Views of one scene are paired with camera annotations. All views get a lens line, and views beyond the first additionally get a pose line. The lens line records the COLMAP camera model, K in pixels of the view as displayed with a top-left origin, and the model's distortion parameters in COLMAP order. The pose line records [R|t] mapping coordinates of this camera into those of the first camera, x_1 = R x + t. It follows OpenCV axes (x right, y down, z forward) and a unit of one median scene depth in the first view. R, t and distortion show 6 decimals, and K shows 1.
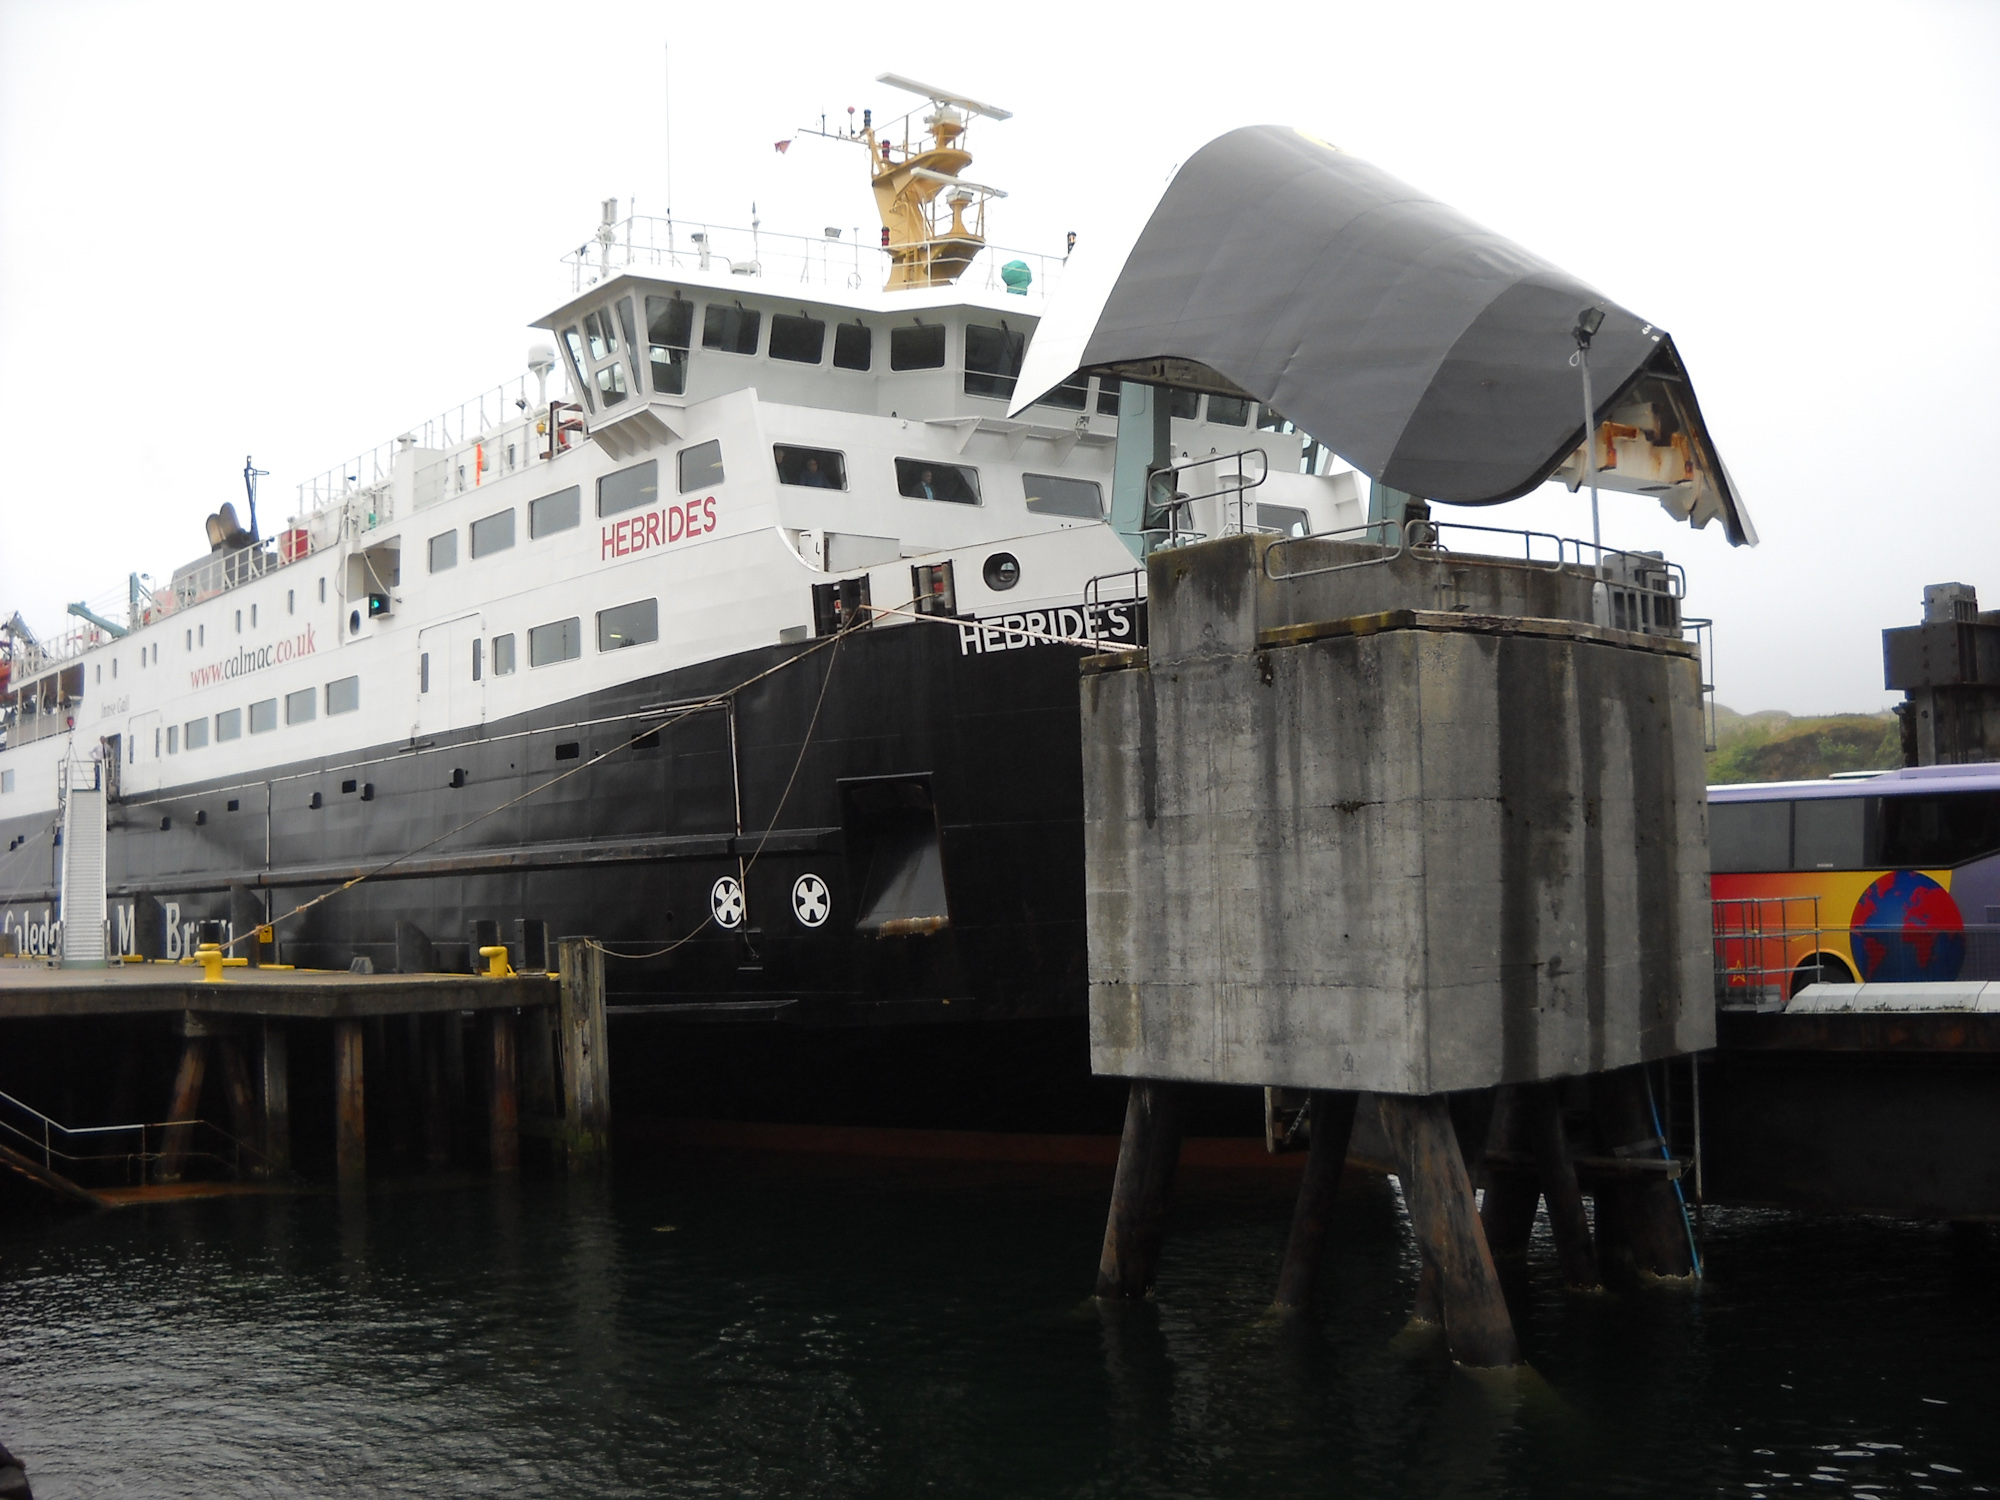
lens RADIAL K [[2487.4, 0, 1115.0], [0, 2487.4, 620.4], [0, 0, 1]] dist [-0.241171, 0.186276]
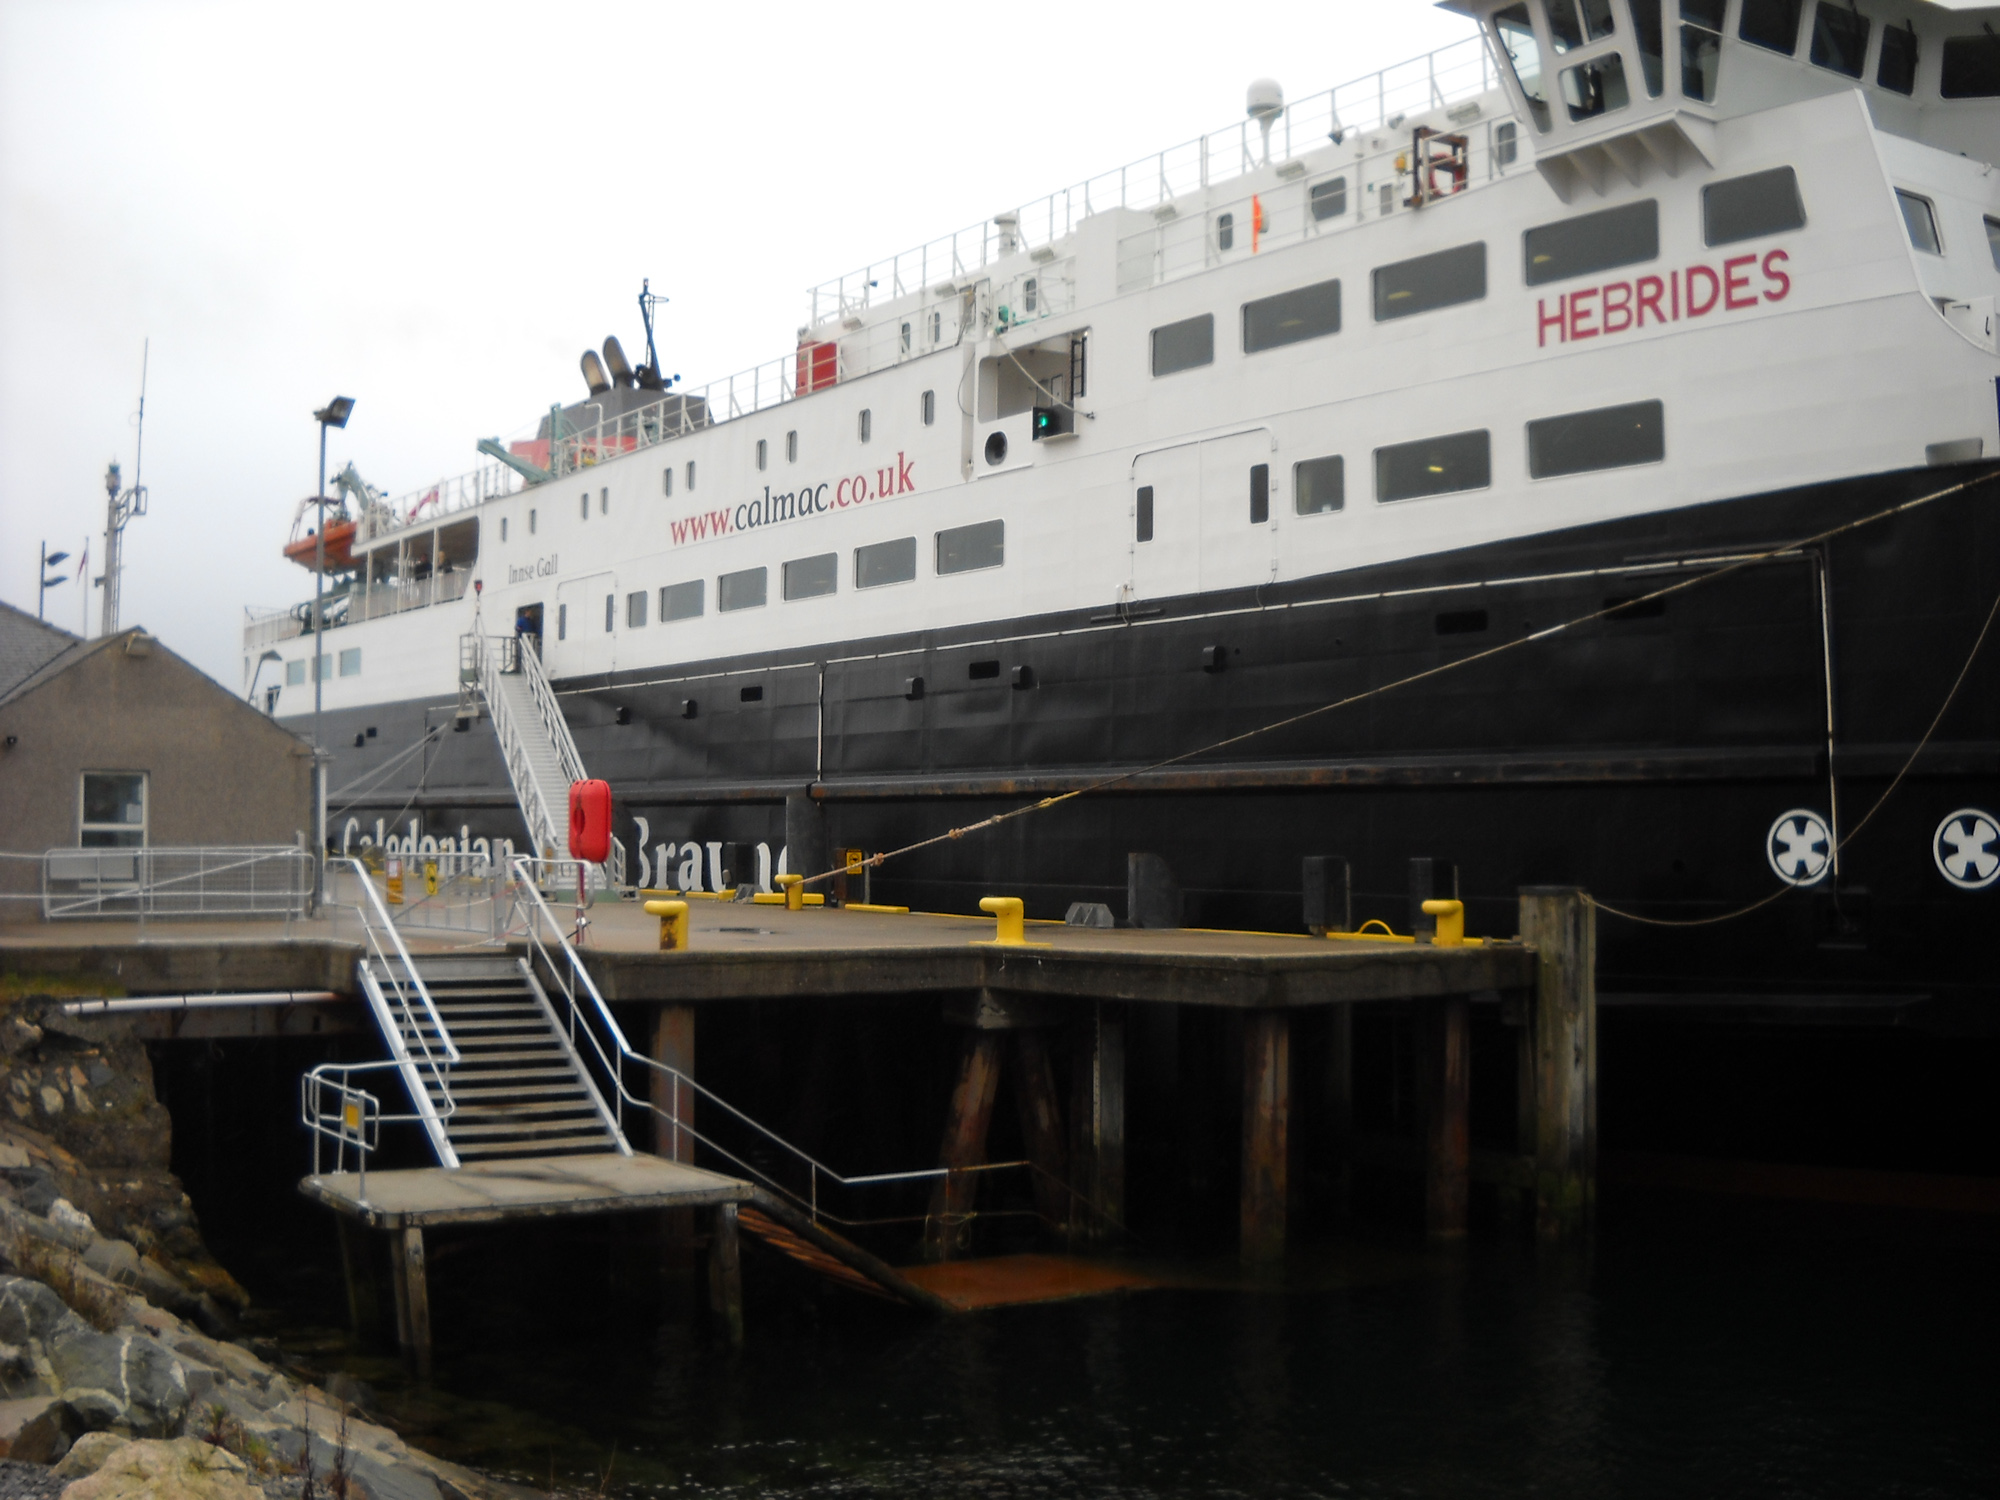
lens RADIAL K [[2514.1, 0, 1000.4], [0, 2514.1, 697.5], [0, 0, 1]] dist [-0.254771, 0.230812]
pose [[0.995621, 0.040209, -0.084396, -0.320920], [-0.035374, 0.997688, 0.058023, 0.042086], [0.086534, -0.054783, 0.994741, 0.314552]]
